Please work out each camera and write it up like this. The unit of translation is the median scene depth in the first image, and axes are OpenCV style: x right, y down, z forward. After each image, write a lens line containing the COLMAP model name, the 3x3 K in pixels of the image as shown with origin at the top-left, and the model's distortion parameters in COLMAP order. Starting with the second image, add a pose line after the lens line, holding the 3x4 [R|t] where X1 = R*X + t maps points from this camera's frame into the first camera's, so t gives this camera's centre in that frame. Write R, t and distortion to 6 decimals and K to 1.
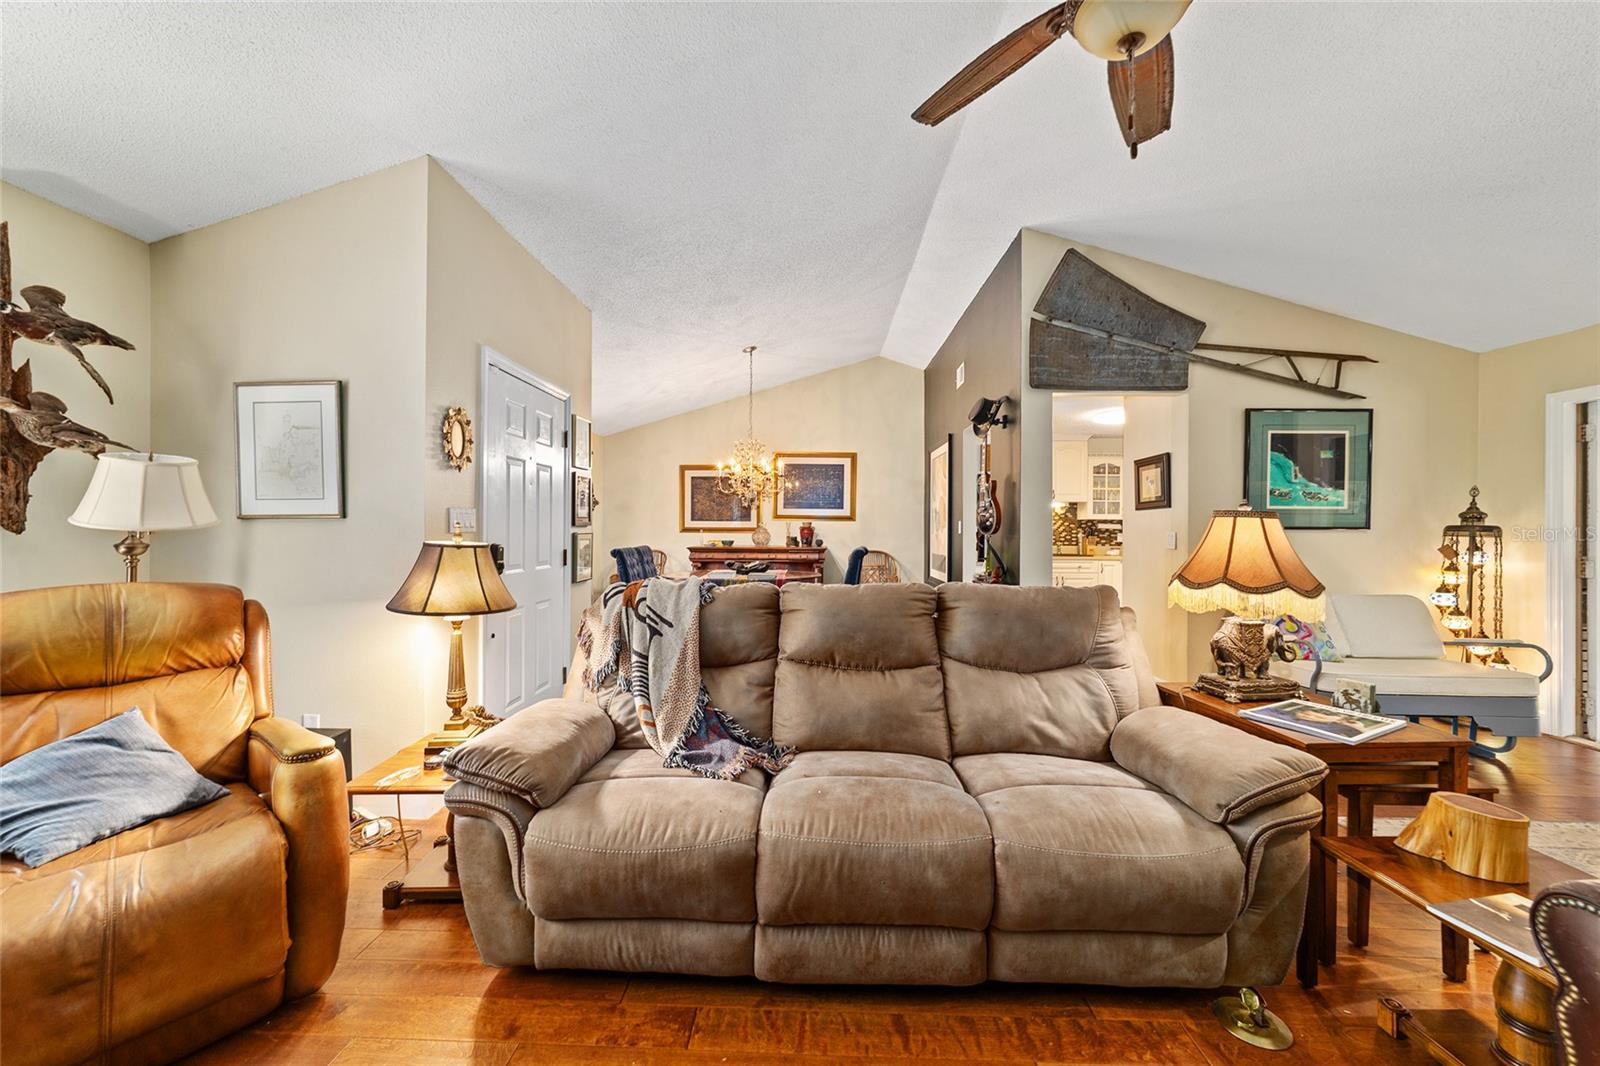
lens RADIAL K [[614.1, 0, 797.5], [0, 614.1, 526.3], [0, 0, 1]] dist [-0.020578, 0.009623]
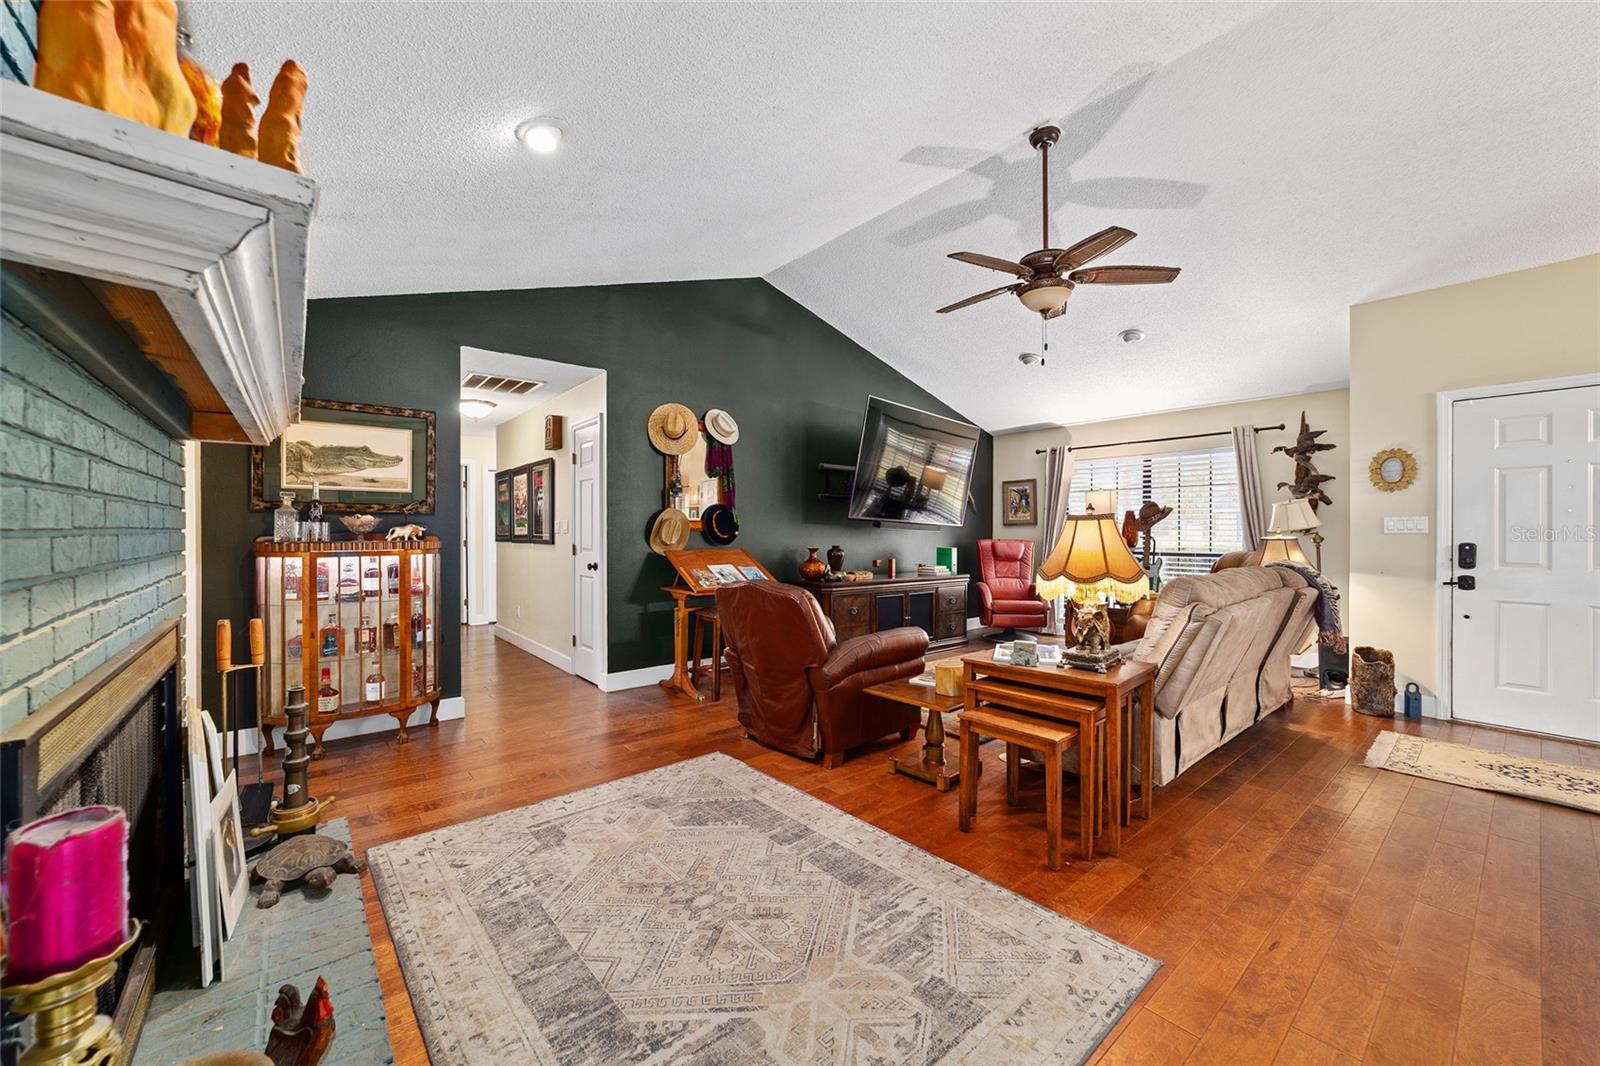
lens RADIAL K [[617.5, 0, 800.0], [0, 617.5, 533.0], [0, 0, 1]] dist [-0.016318, 0.009871]
pose [[-0.750570, -0.001572, -0.660789, 1.801500], [0.000326, 0.999996, -0.002749, 0.015193], [0.660790, -0.002279, -0.750567, 1.396681]]
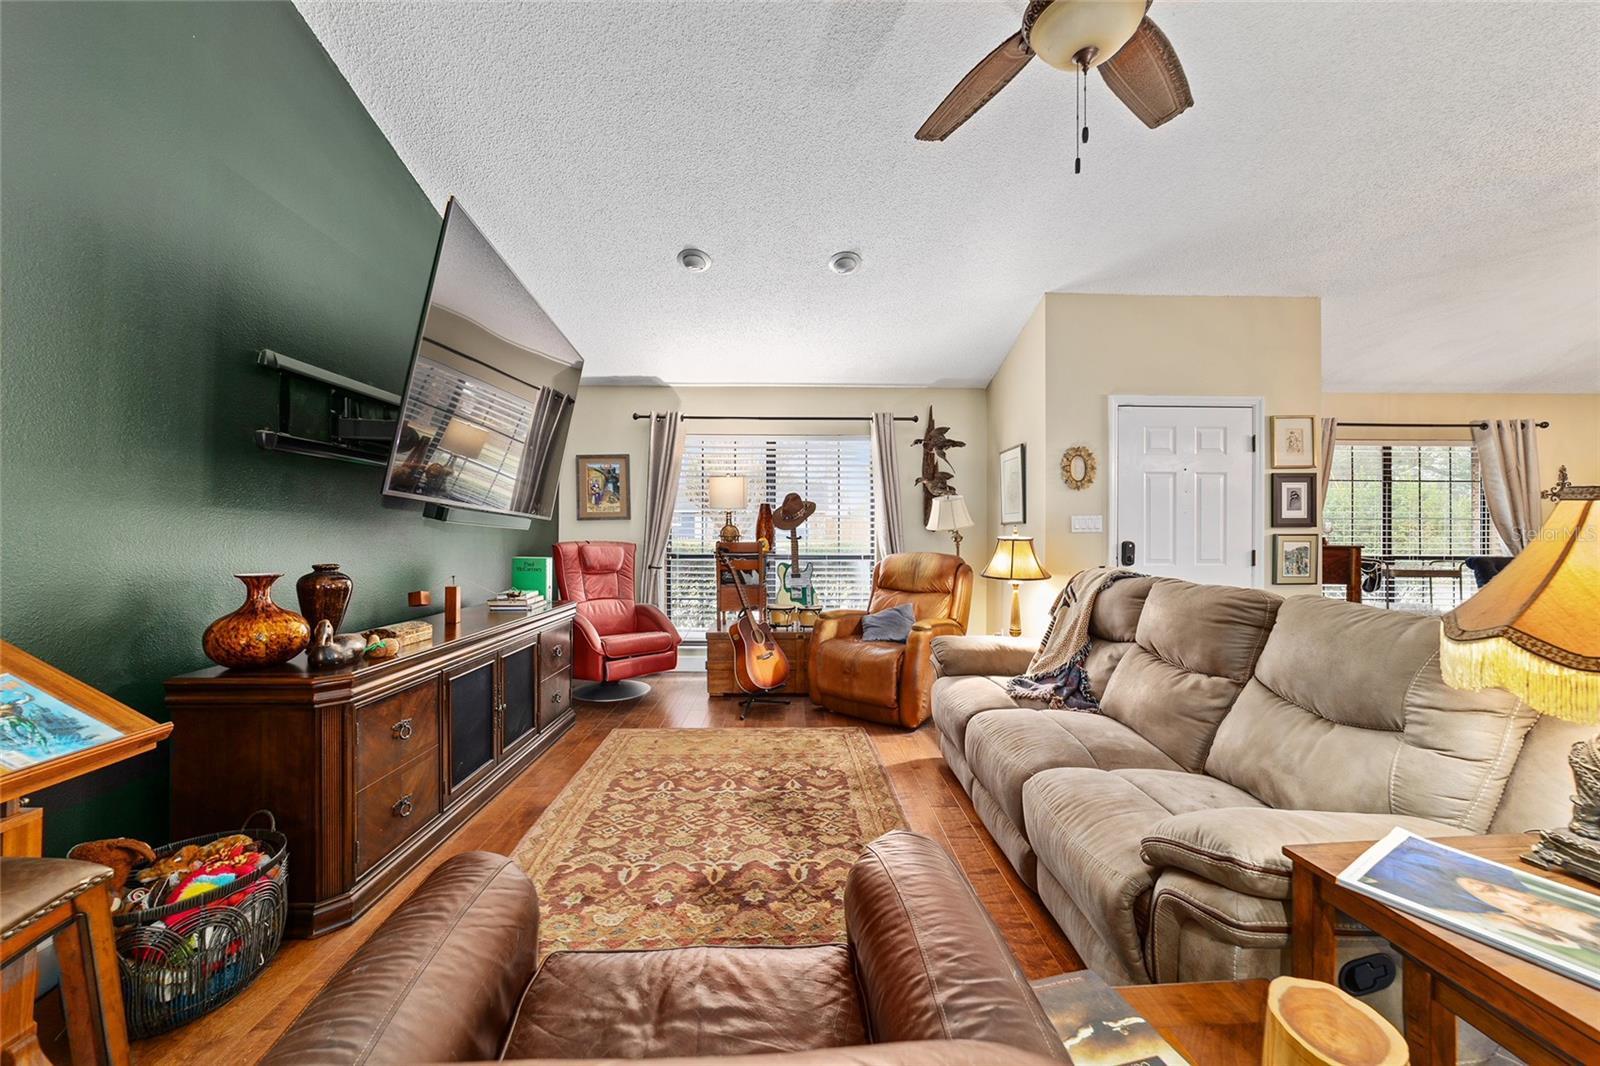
lens RADIAL K [[614.1, 0, 797.5], [0, 614.1, 526.3], [0, 0, 1]] dist [-0.020578, 0.009623]
pose [[0.051532, -0.008706, -0.998633, 1.034888], [0.001806, 0.999961, -0.008624, 0.008272], [0.998670, -0.001359, 0.051546, 0.305557]]
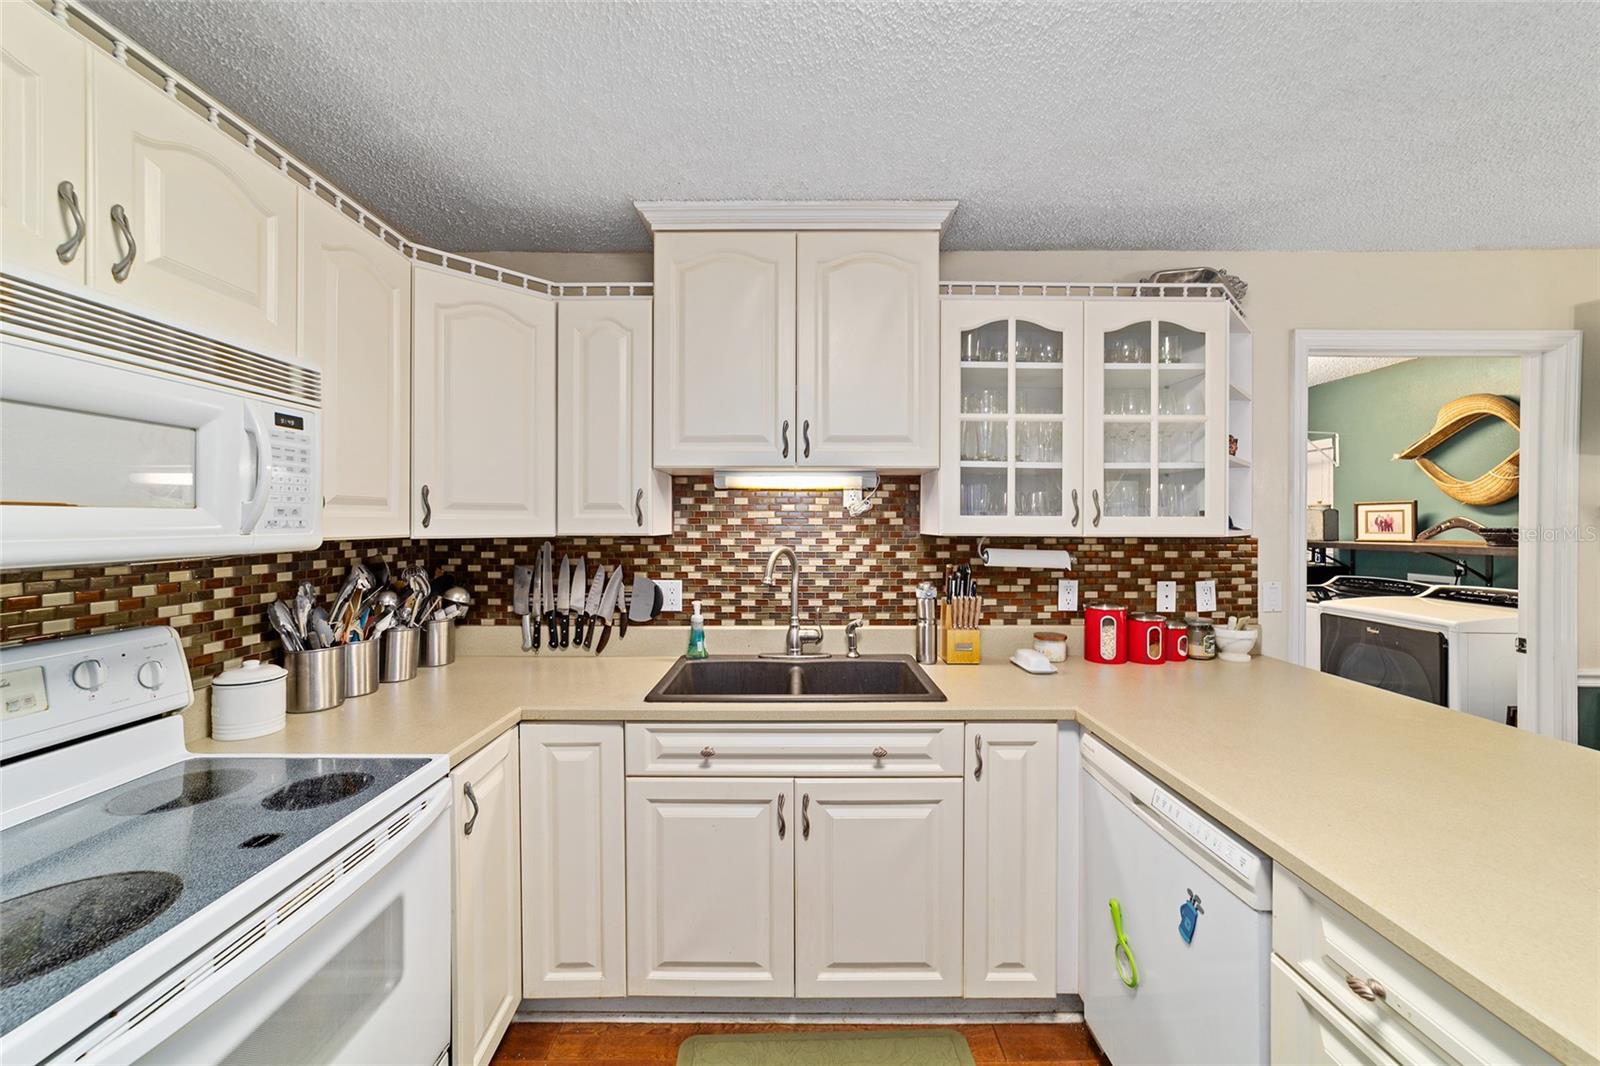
lens RADIAL K [[614.1, 0, 797.5], [0, 614.1, 526.3], [0, 0, 1]] dist [-0.020578, 0.009623]
pose [[0.999518, -0.005022, 0.030626, 1.329214], [0.004710, 0.999936, 0.010245, -0.058801], [-0.030676, -0.010096, 0.999478, 2.428339]]
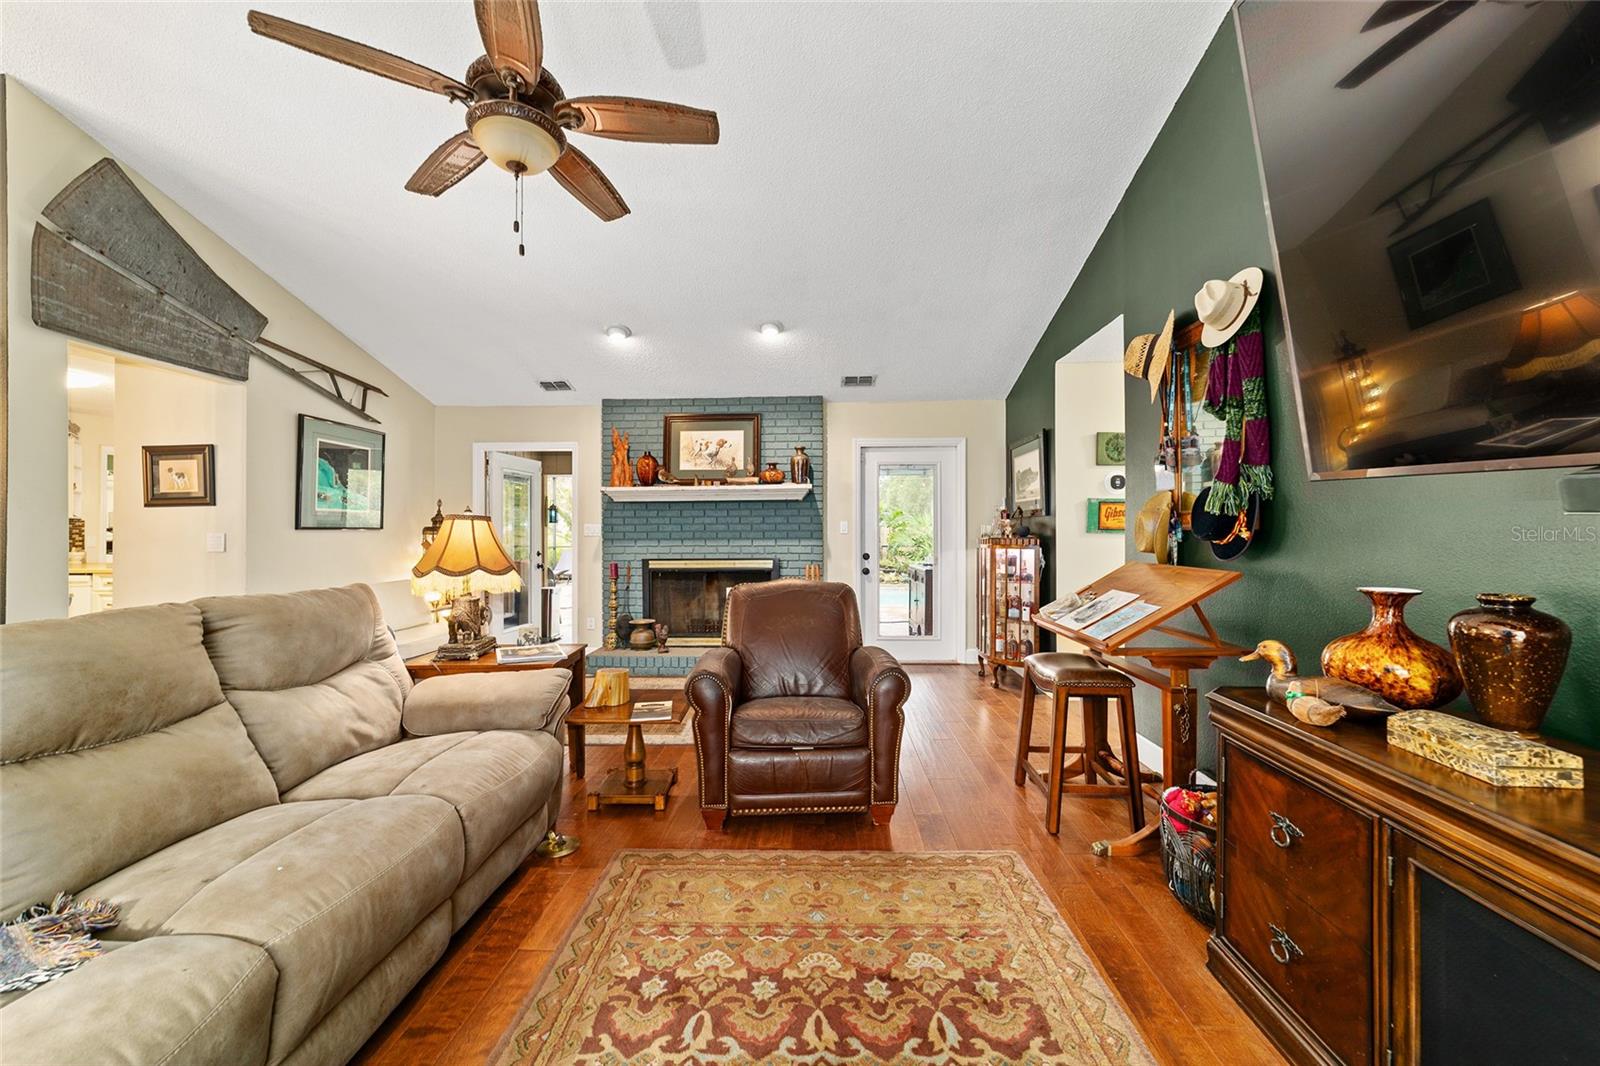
lens RADIAL K [[614.1, 0, 797.5], [0, 614.1, 526.3], [0, 0, 1]] dist [-0.020578, 0.009623]
pose [[0.008747, 0.003567, 0.999955, -0.525698], [-0.003101, 0.999989, -0.003540, 0.000915], [-0.999957, -0.003070, 0.008758, 0.245588]]
